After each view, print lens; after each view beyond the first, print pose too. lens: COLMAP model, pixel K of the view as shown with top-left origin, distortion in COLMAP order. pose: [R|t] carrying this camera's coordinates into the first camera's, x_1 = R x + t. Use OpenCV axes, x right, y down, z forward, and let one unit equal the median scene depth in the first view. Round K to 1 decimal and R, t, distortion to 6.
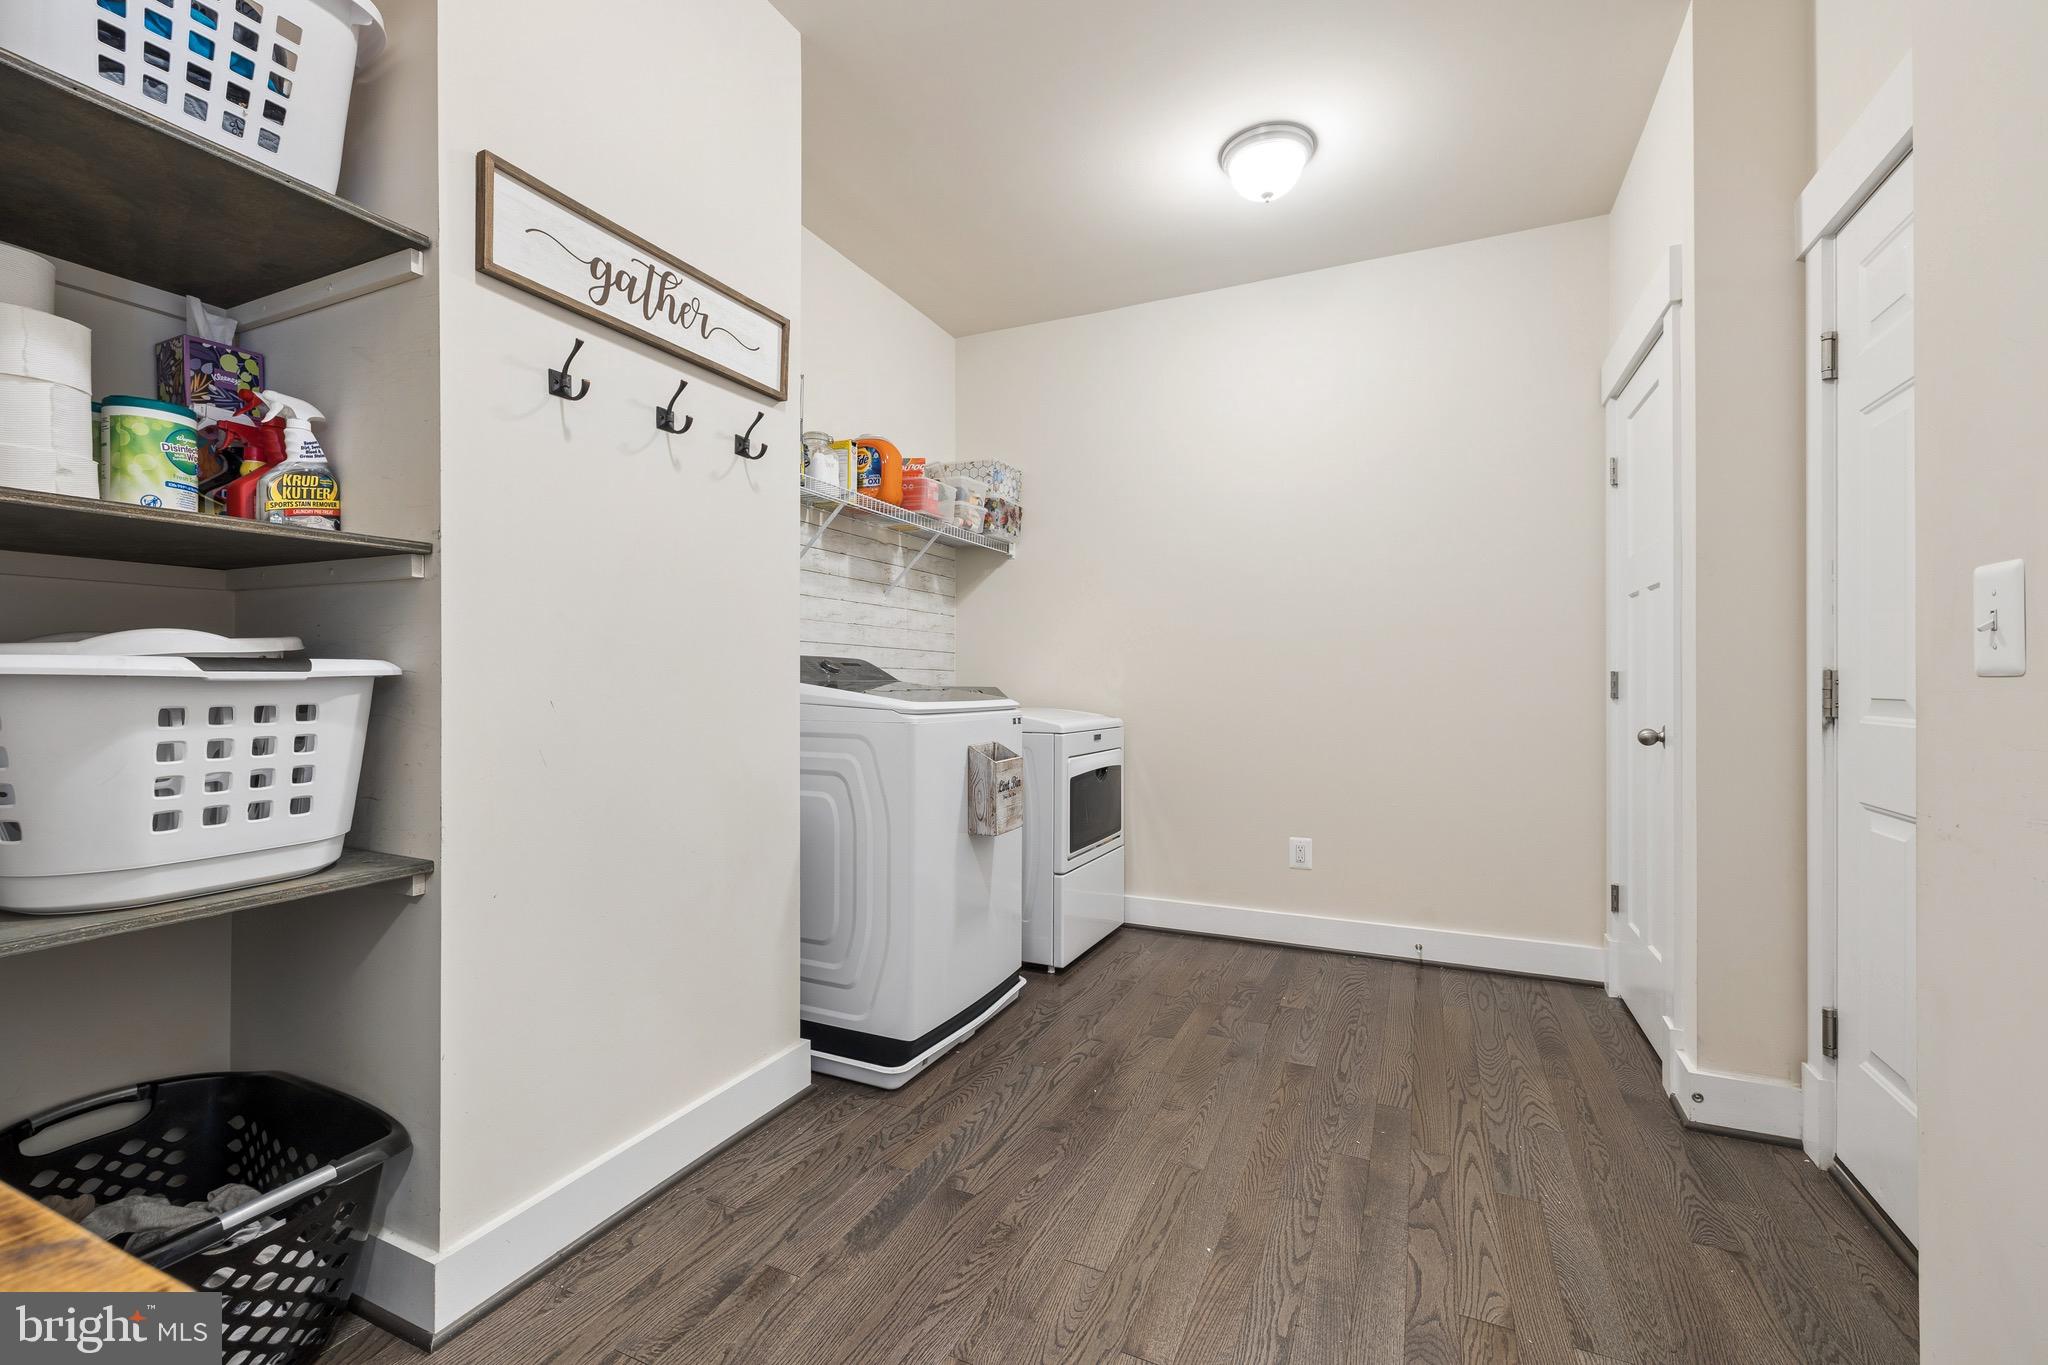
lens RADIAL K [[856.7, 0, 1033.2], [0, 856.7, 684.4], [0, 0, 1]] dist [0.000010, 0.000810]
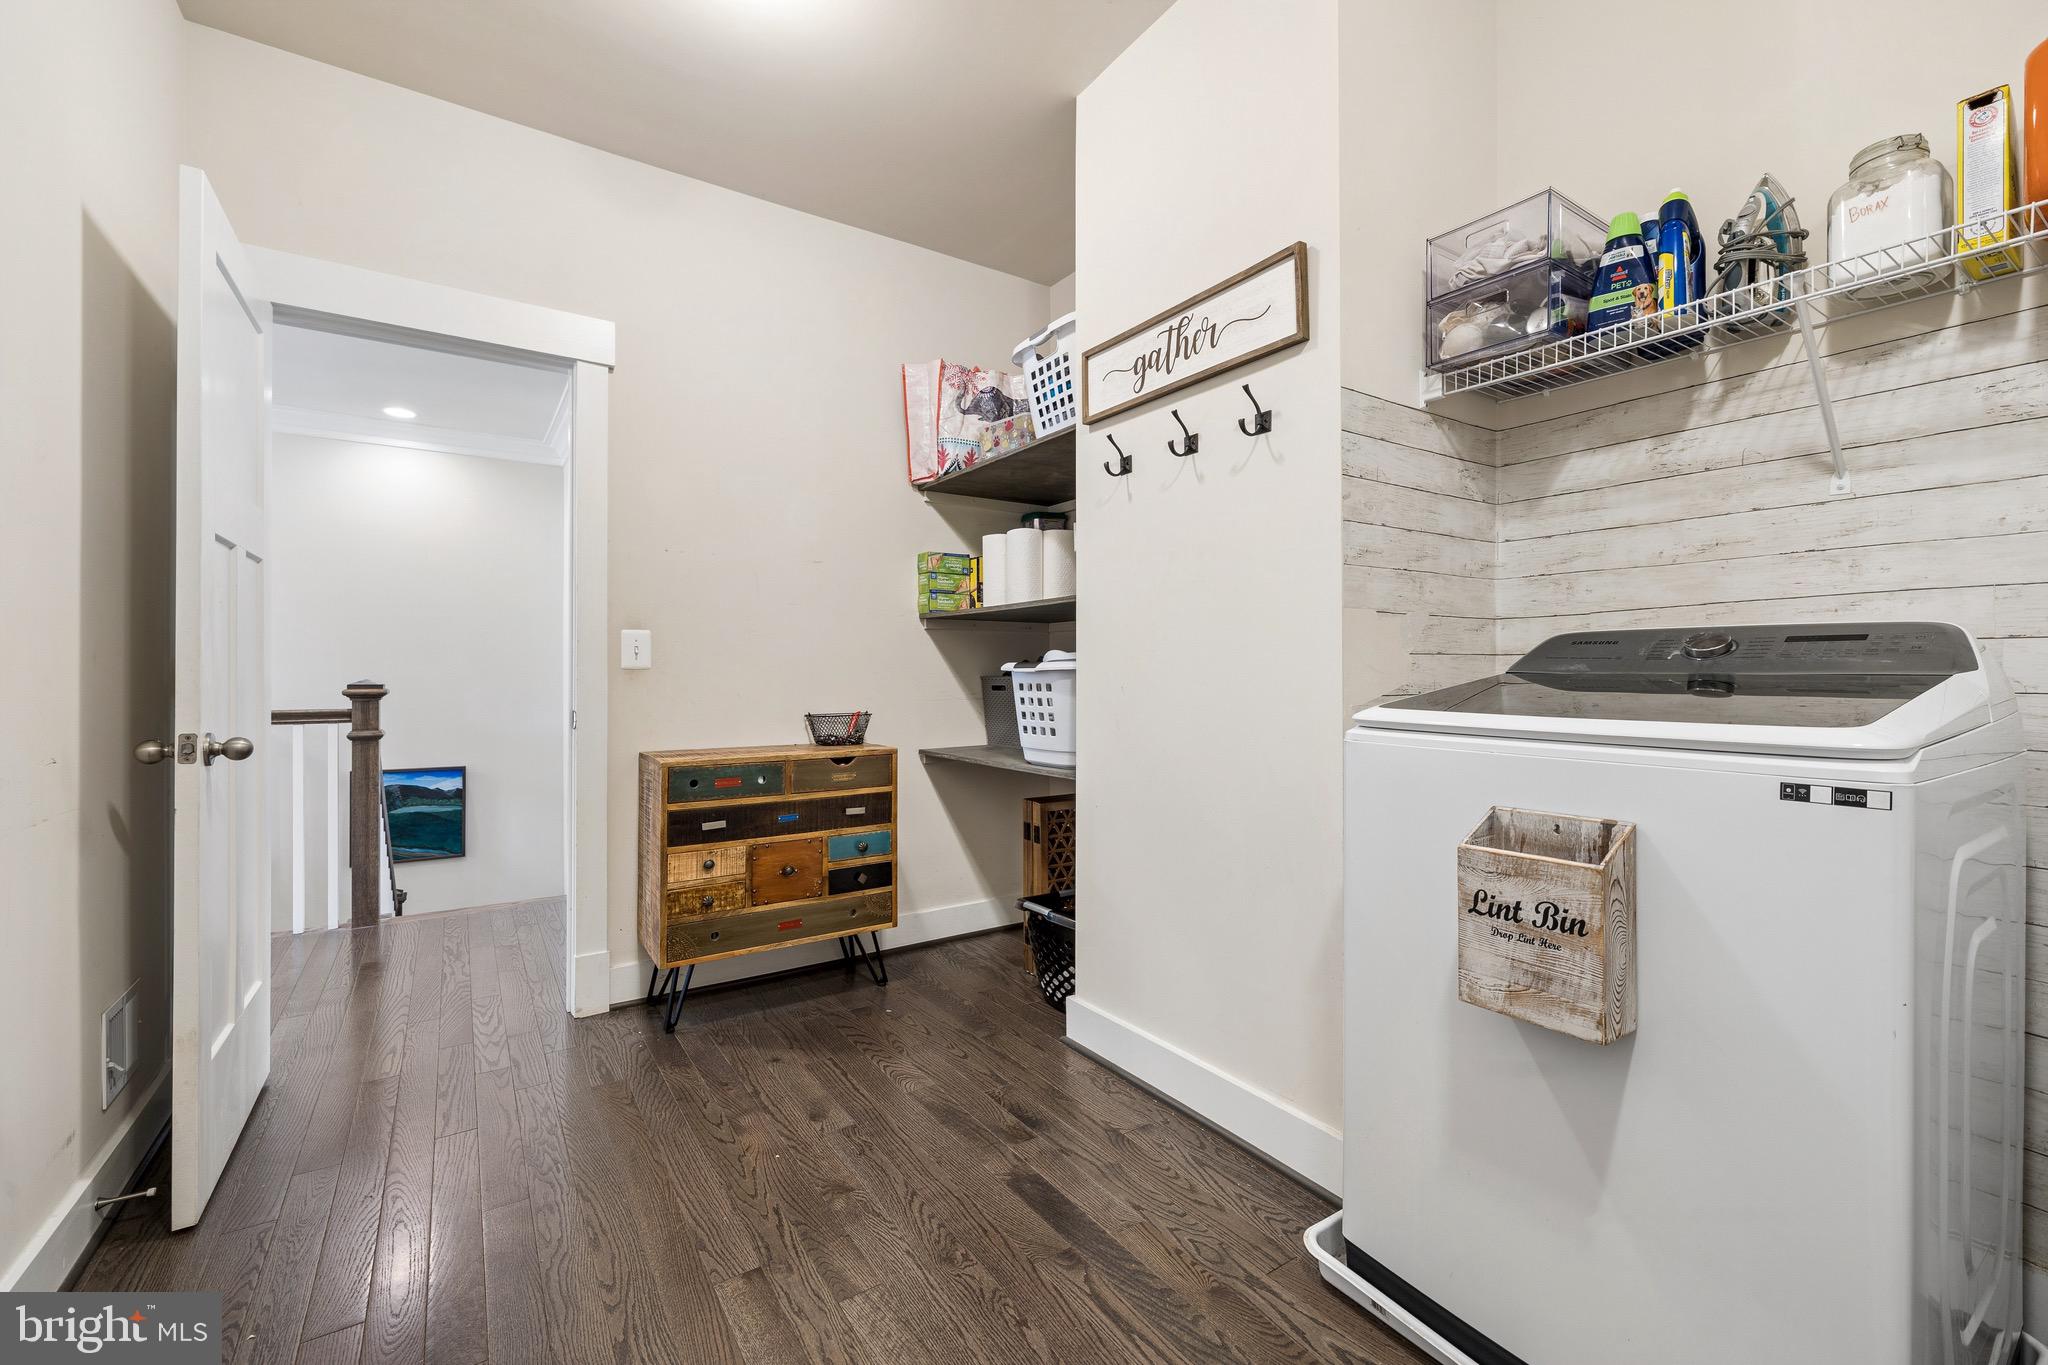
lens RADIAL K [[856.7, 0, 1030.8], [0, 856.7, 668.4], [0, 0, 1]] dist [0.000010, 0.000810]
pose [[-0.522329, -0.001346, -0.852743, 0.674929], [-0.001498, 0.999999, -0.000660, -0.008843], [0.852743, 0.000933, -0.522330, 1.449654]]
